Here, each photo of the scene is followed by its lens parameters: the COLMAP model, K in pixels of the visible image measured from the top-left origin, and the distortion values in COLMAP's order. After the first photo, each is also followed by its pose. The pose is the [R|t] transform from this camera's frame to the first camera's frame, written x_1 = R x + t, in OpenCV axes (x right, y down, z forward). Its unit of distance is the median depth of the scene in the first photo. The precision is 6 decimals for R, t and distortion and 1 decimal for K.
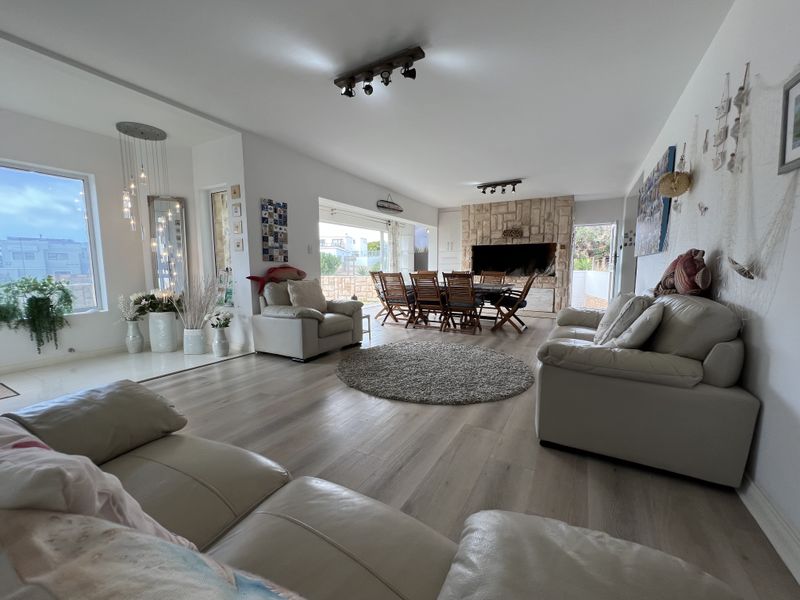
lens RADIAL K [[322.6, 0, 400.0], [0, 322.6, 300.0], [0, 0, 1]] dist [-0.002850, 0.000322]
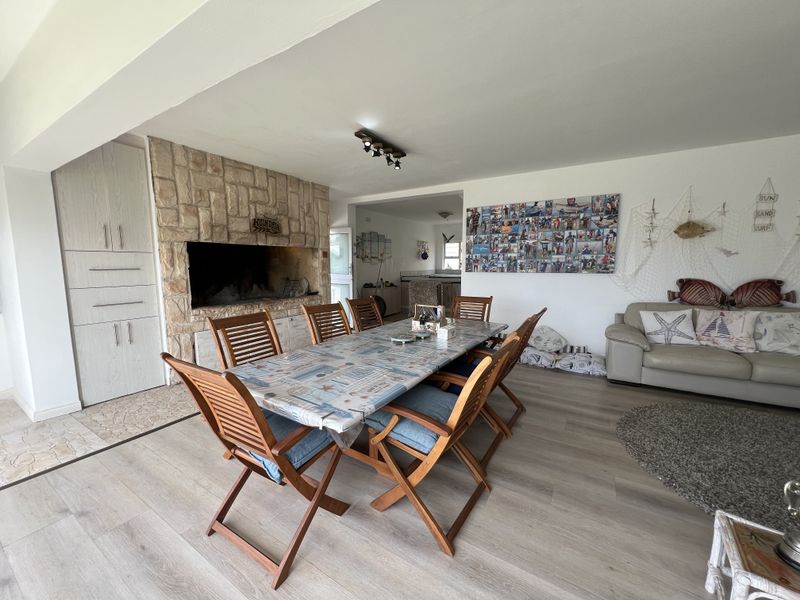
lens RADIAL K [[322.6, 0, 400.0], [0, 322.6, 300.0], [0, 0, 1]] dist [-0.002850, 0.000322]
pose [[0.049217, -0.109289, 0.992791, -0.230217], [0.106786, 0.988874, 0.103564, -0.118846], [-0.993063, 0.100920, 0.060340, 0.789136]]
